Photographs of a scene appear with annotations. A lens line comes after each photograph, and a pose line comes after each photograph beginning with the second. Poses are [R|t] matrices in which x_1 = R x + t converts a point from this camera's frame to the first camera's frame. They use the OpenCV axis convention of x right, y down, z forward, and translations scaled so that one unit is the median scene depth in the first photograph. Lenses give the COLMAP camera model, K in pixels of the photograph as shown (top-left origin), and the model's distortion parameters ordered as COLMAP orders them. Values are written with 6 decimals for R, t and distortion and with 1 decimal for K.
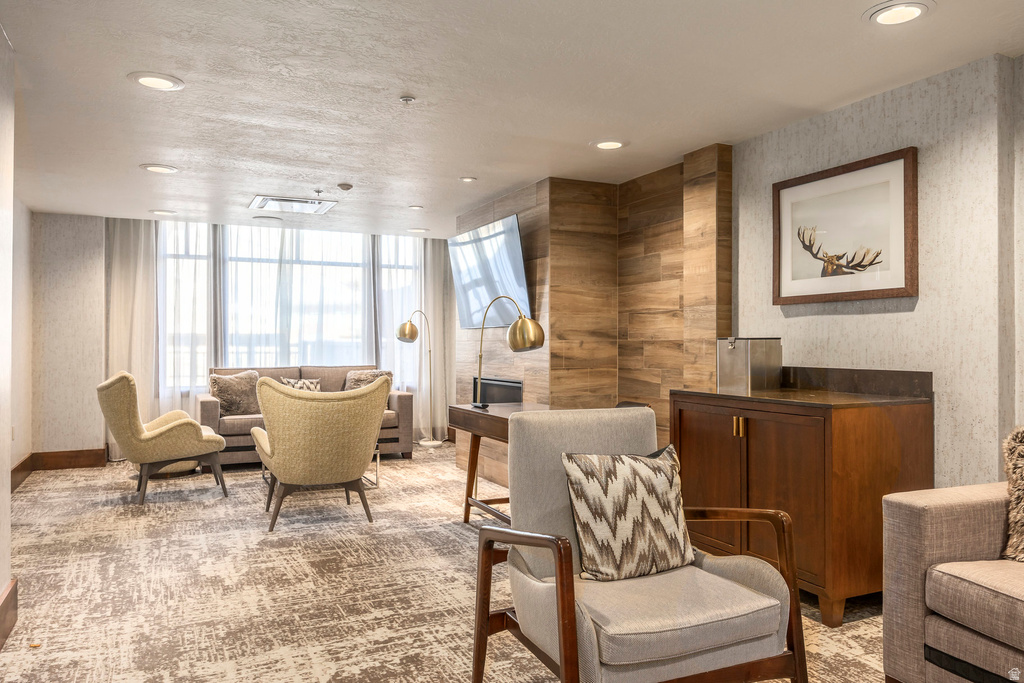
lens RADIAL K [[722.2, 0, 509.4], [0, 722.2, 340.6], [0, 0, 1]] dist [-0.004779, -0.003367]
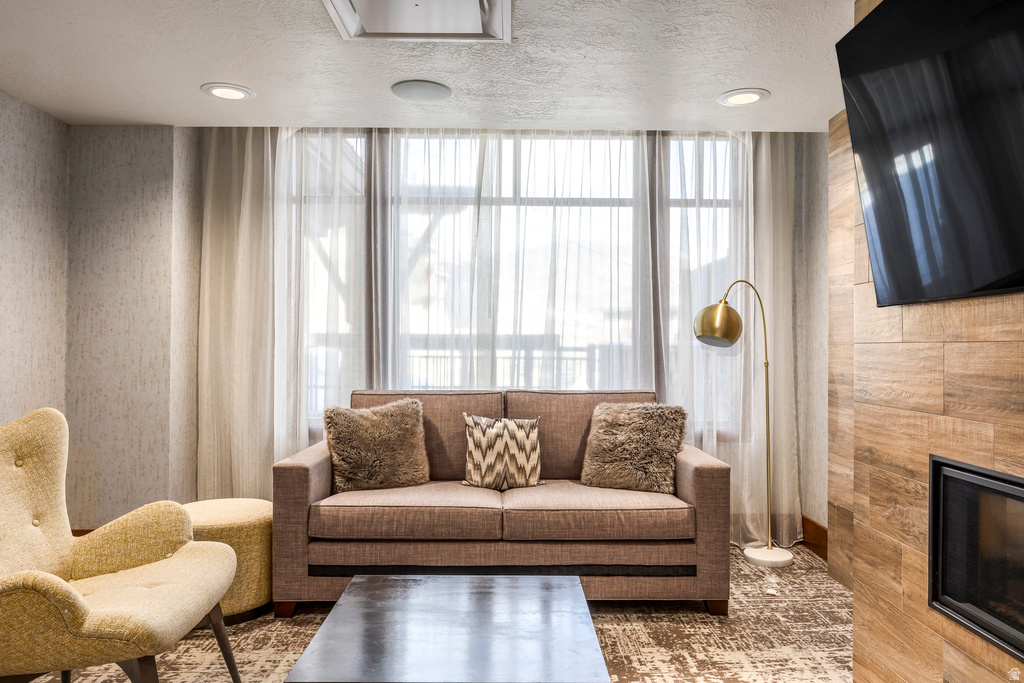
lens RADIAL K [[719.2, 0, 509.9], [0, 719.2, 337.1], [0, 0, 1]] dist [-0.003564, 0.000152]
pose [[0.909258, -0.000584, -0.416233, -0.061466], [-0.004016, 0.999940, -0.010177, 0.001336], [0.416214, 0.010925, 0.909201, 0.457015]]
